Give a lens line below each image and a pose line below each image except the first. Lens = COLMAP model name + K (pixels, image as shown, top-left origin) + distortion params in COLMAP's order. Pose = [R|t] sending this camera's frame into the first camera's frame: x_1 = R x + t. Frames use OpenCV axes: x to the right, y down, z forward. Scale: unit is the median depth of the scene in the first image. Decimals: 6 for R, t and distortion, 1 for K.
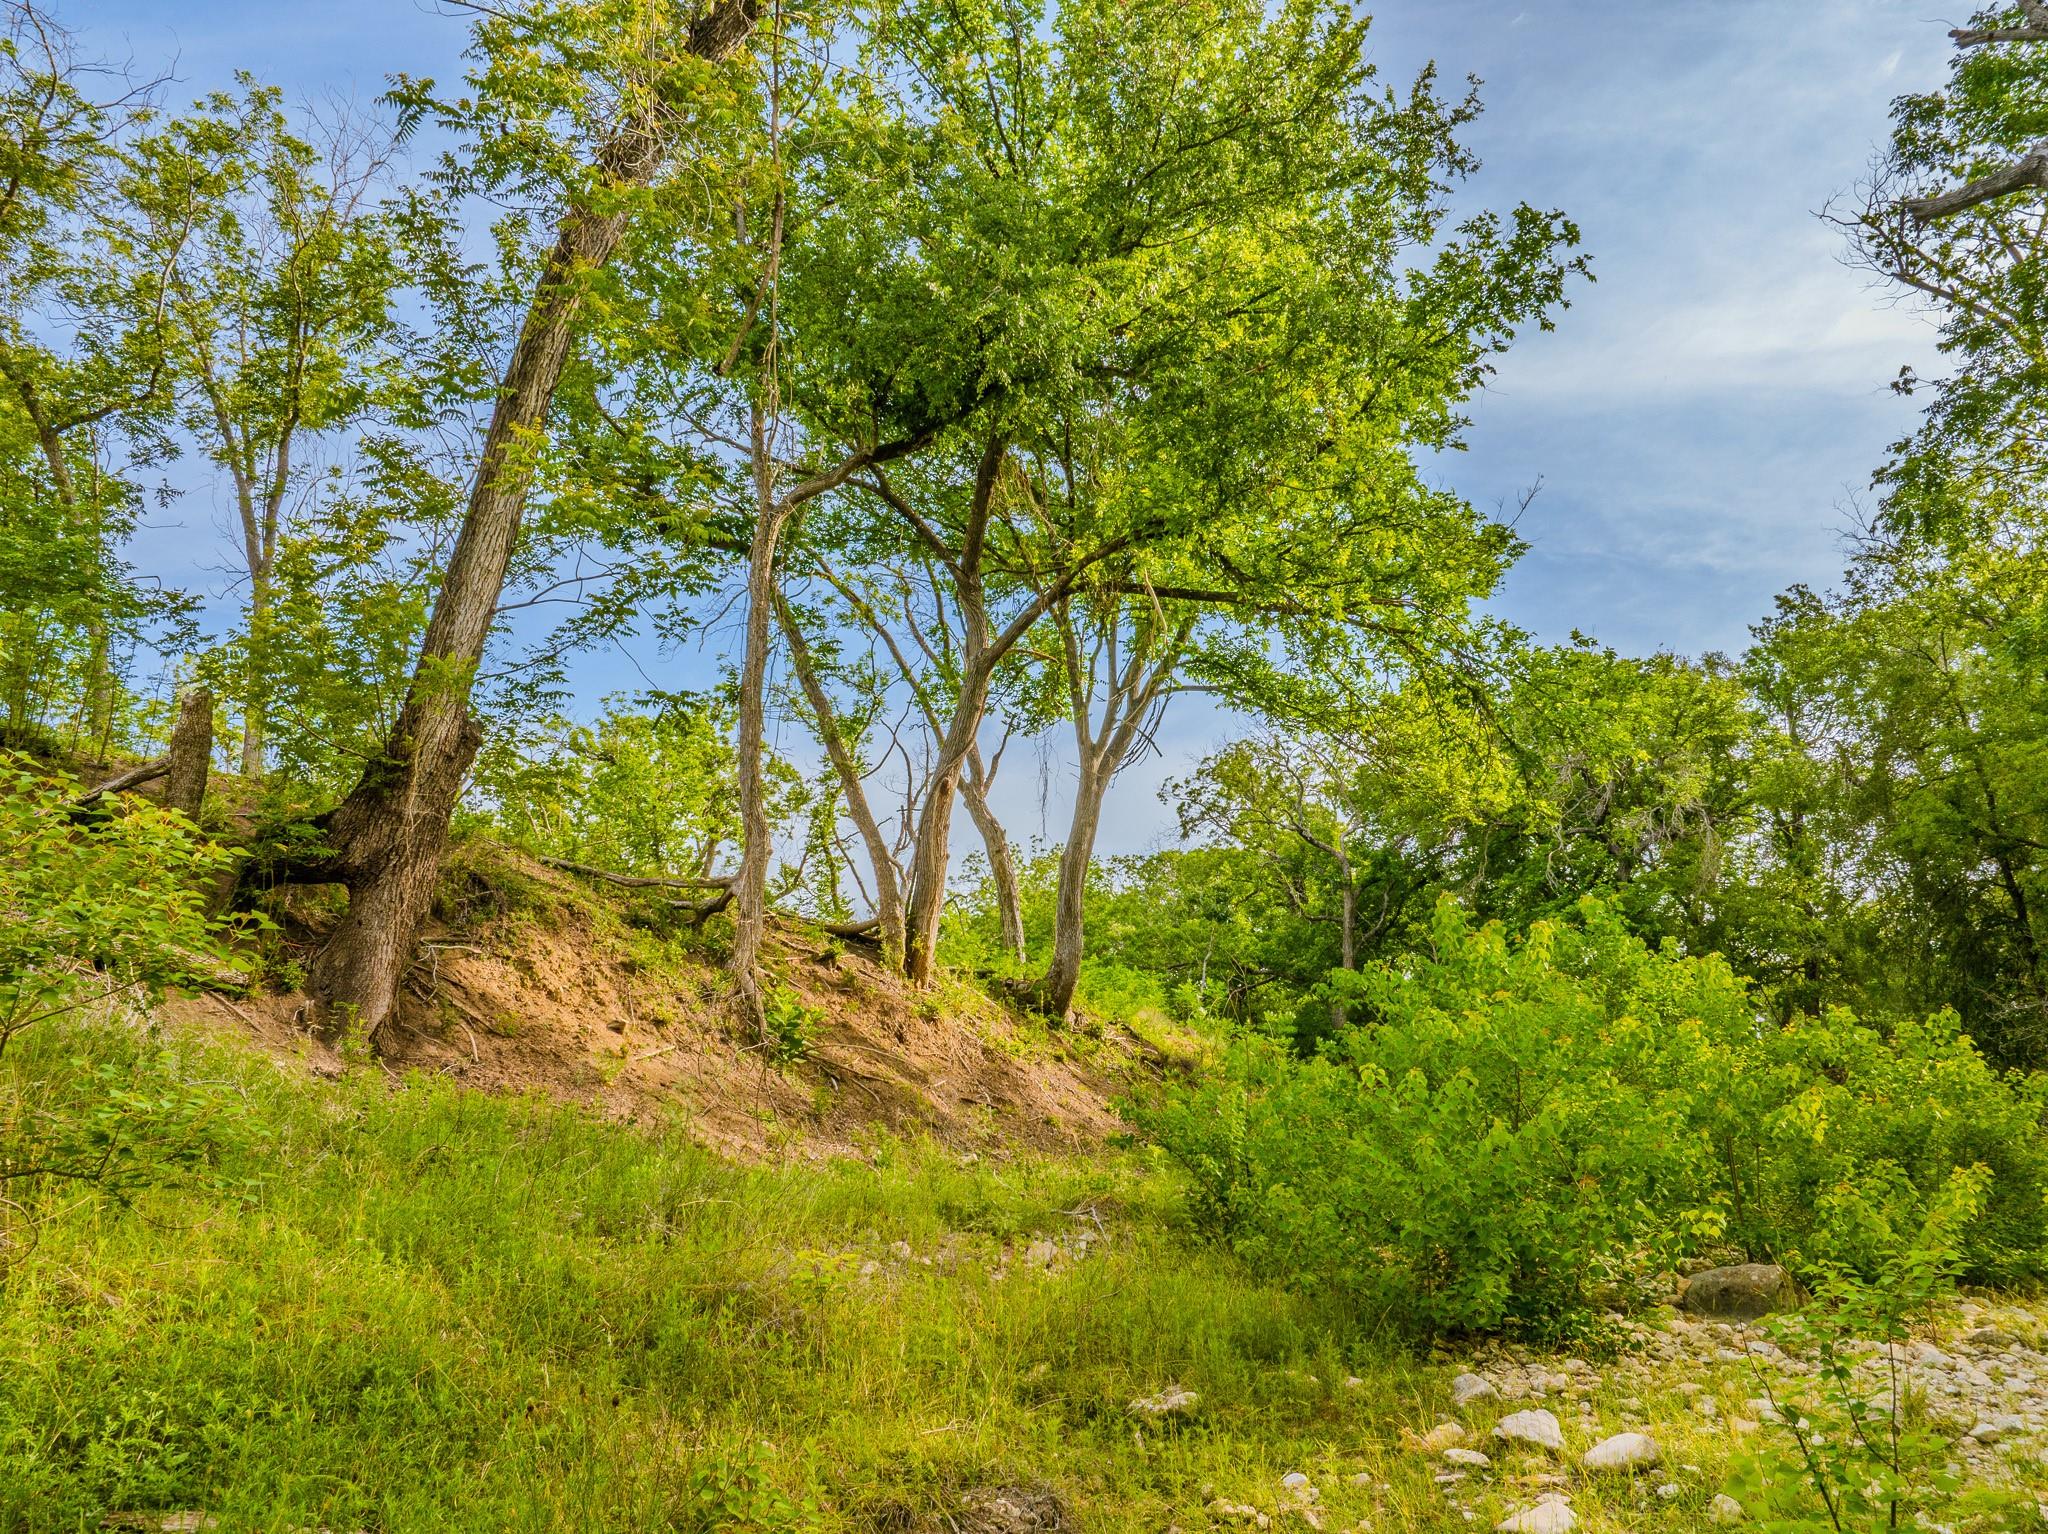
lens RADIAL K [[1447.0, 0, 1039.8], [0, 1447.0, 760.7], [0, 0, 1]] dist [-0.020710, 0.004093]
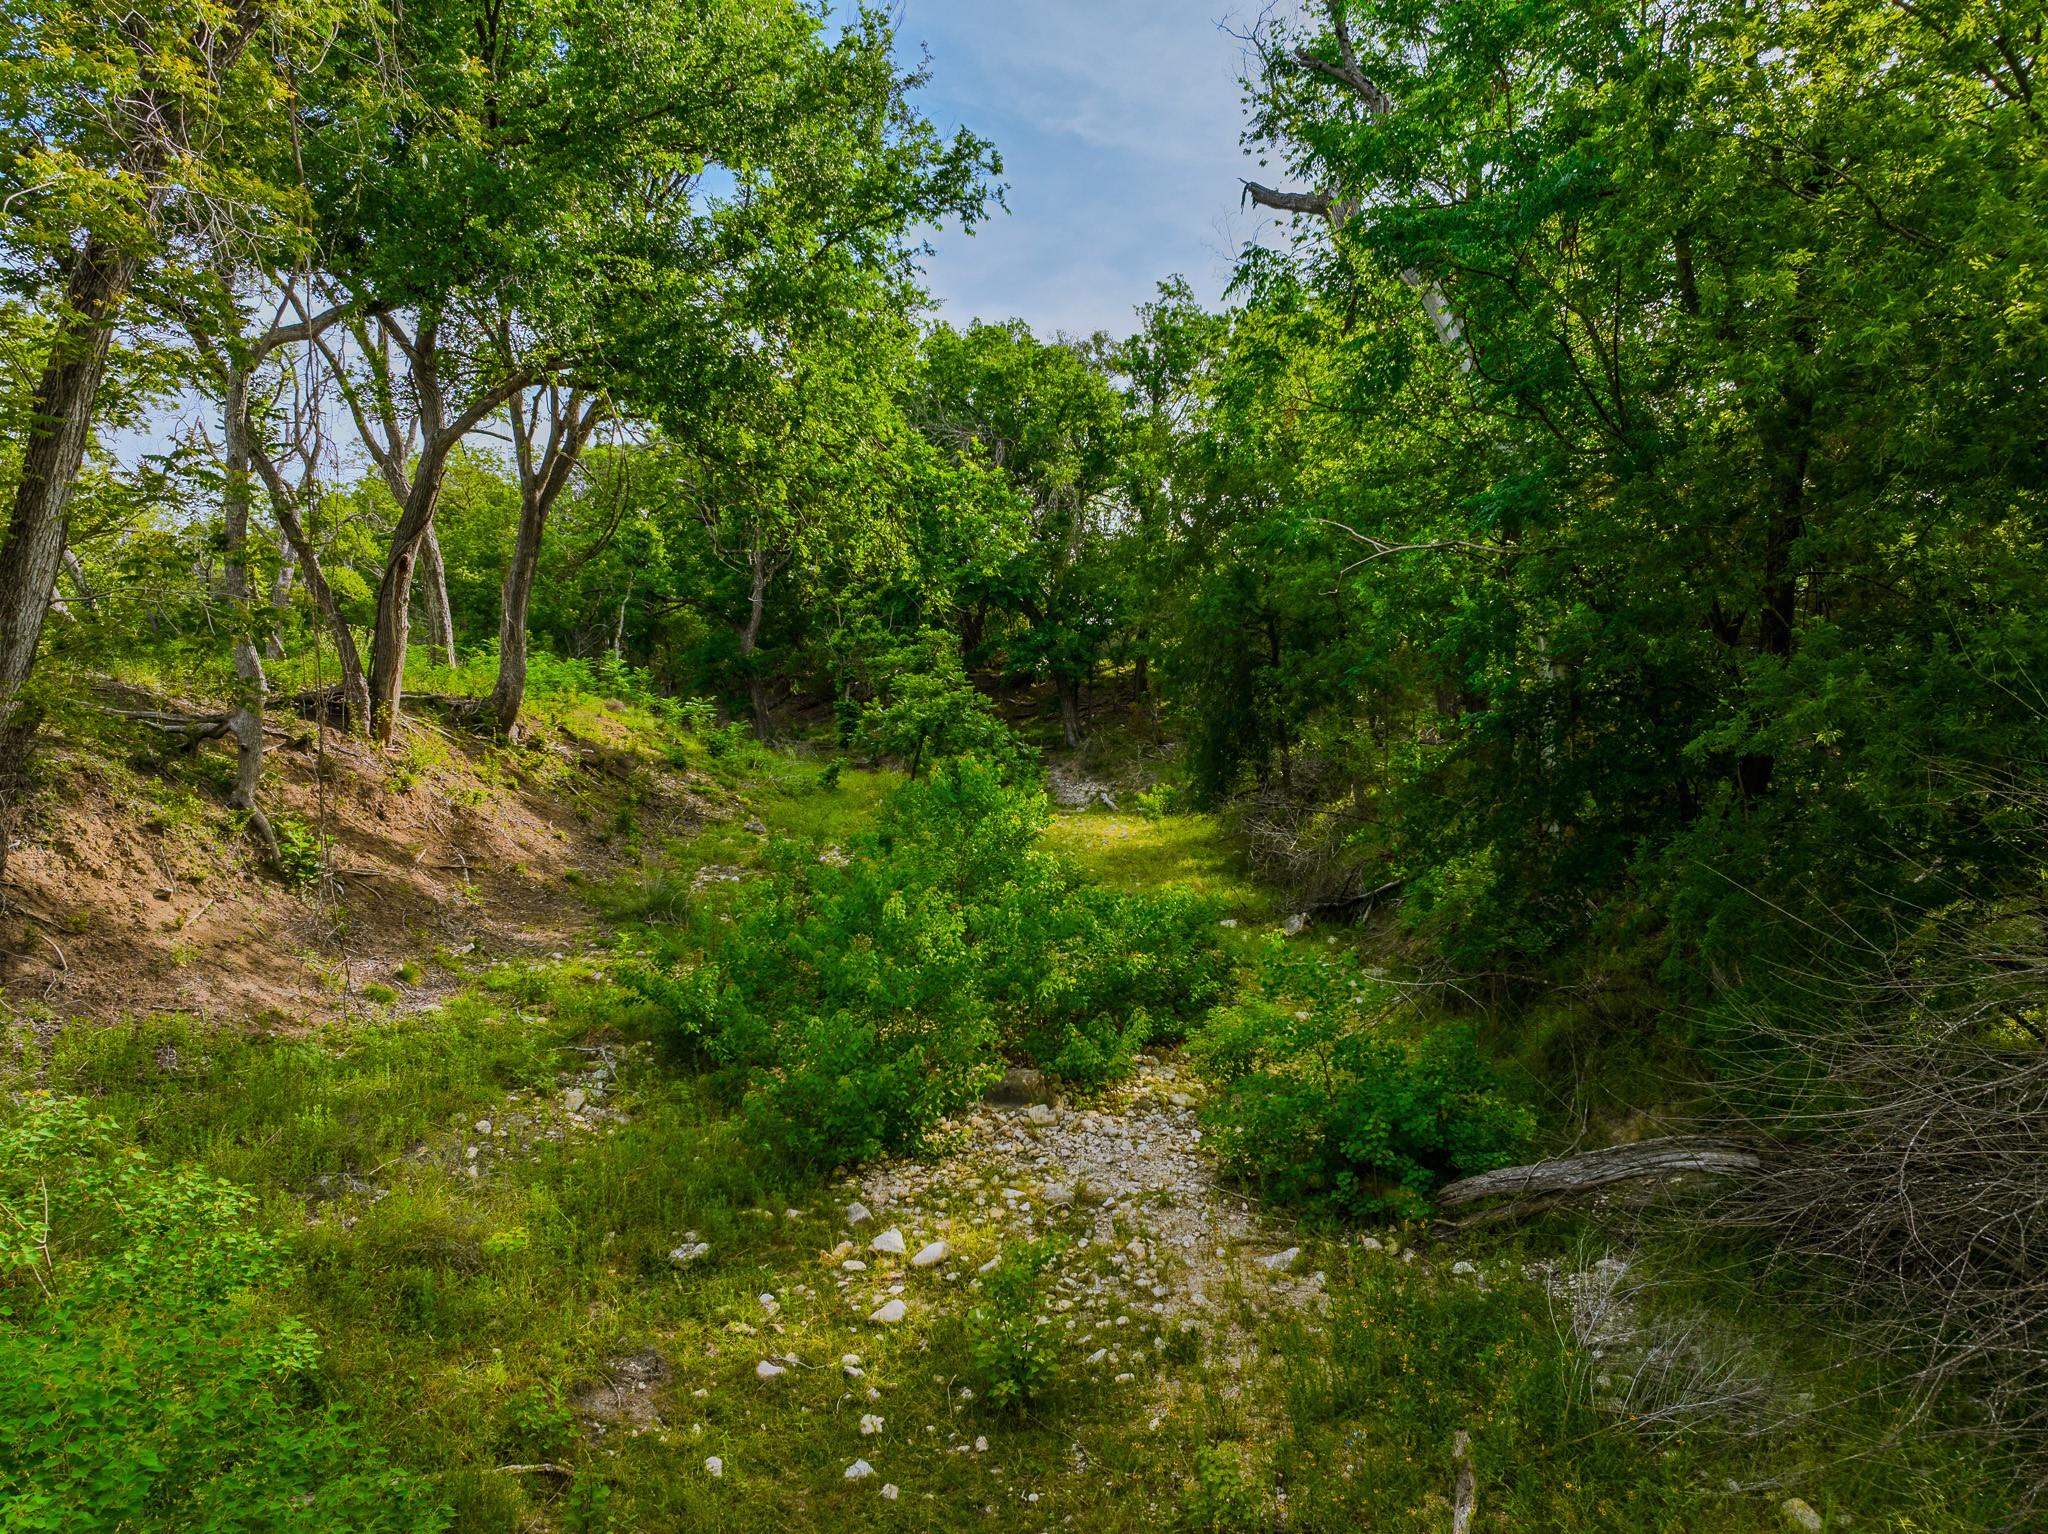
lens RADIAL K [[1447.0, 0, 1018.9], [0, 1447.0, 774.8], [0, 0, 1]] dist [-0.020710, 0.004093]
pose [[0.924101, -0.021738, 0.381530, -0.080360], [-0.095640, 0.953453, 0.285973, -0.260699], [-0.369987, -0.300758, 0.879008, -0.209926]]
